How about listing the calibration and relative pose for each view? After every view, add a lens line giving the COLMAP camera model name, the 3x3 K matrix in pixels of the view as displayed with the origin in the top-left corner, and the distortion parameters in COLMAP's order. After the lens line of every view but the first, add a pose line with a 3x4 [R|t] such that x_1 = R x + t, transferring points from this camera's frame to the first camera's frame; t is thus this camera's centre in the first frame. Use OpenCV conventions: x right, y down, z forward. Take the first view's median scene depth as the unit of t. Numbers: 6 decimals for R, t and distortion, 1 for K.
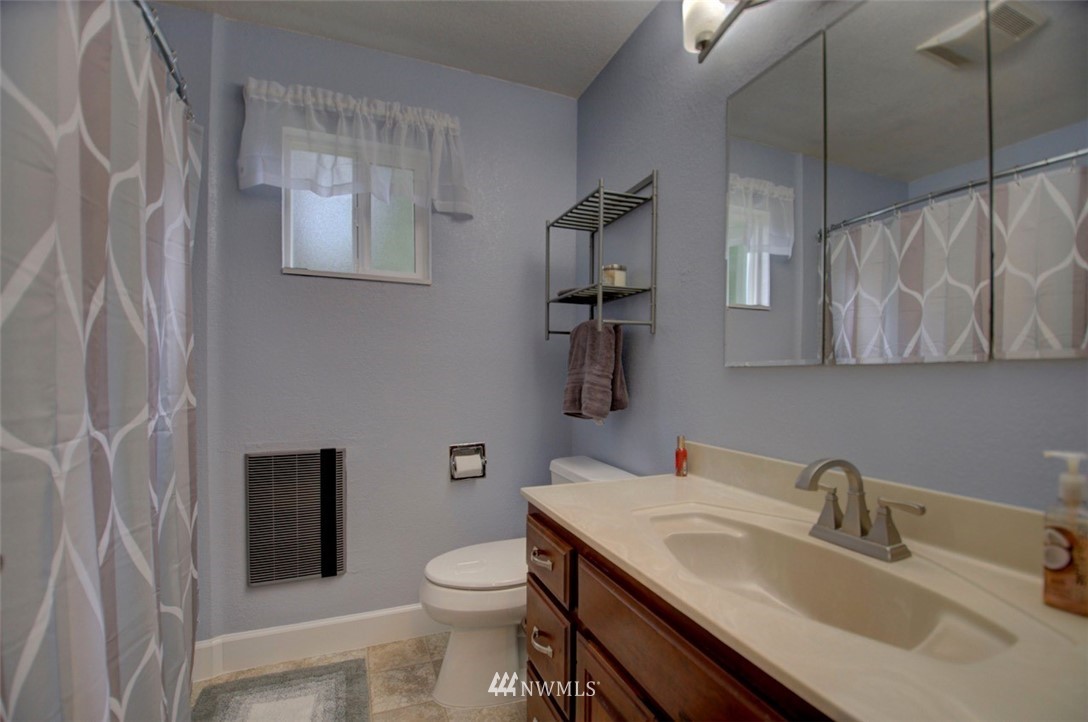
lens RADIAL K [[480.5, 0, 537.4], [0, 480.5, 380.2], [0, 0, 1]] dist [0.025913, -0.033670]
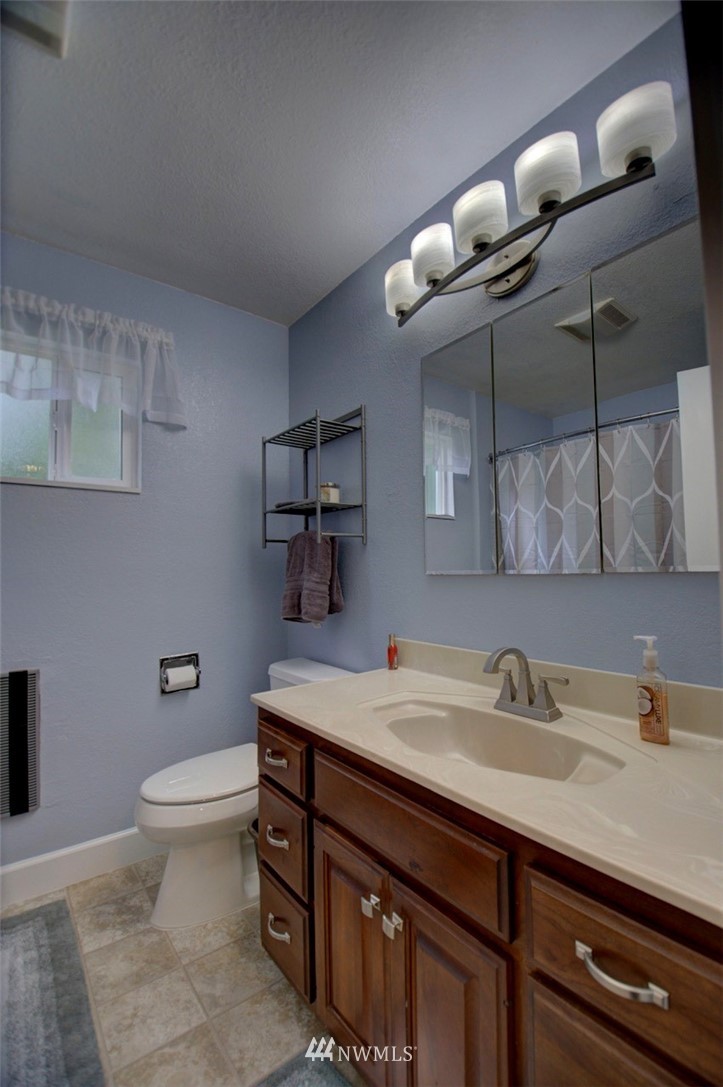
lens RADIAL K [[480.1, 0, 384.5], [0, 480.1, 549.0], [0, 0, 1]] dist [0.025913, -0.033670]
pose [[0.952883, -0.009175, 0.303201, -0.056305], [0.026357, 0.998266, -0.052627, -0.024027], [-0.302192, 0.058139, 0.951472, -0.088117]]
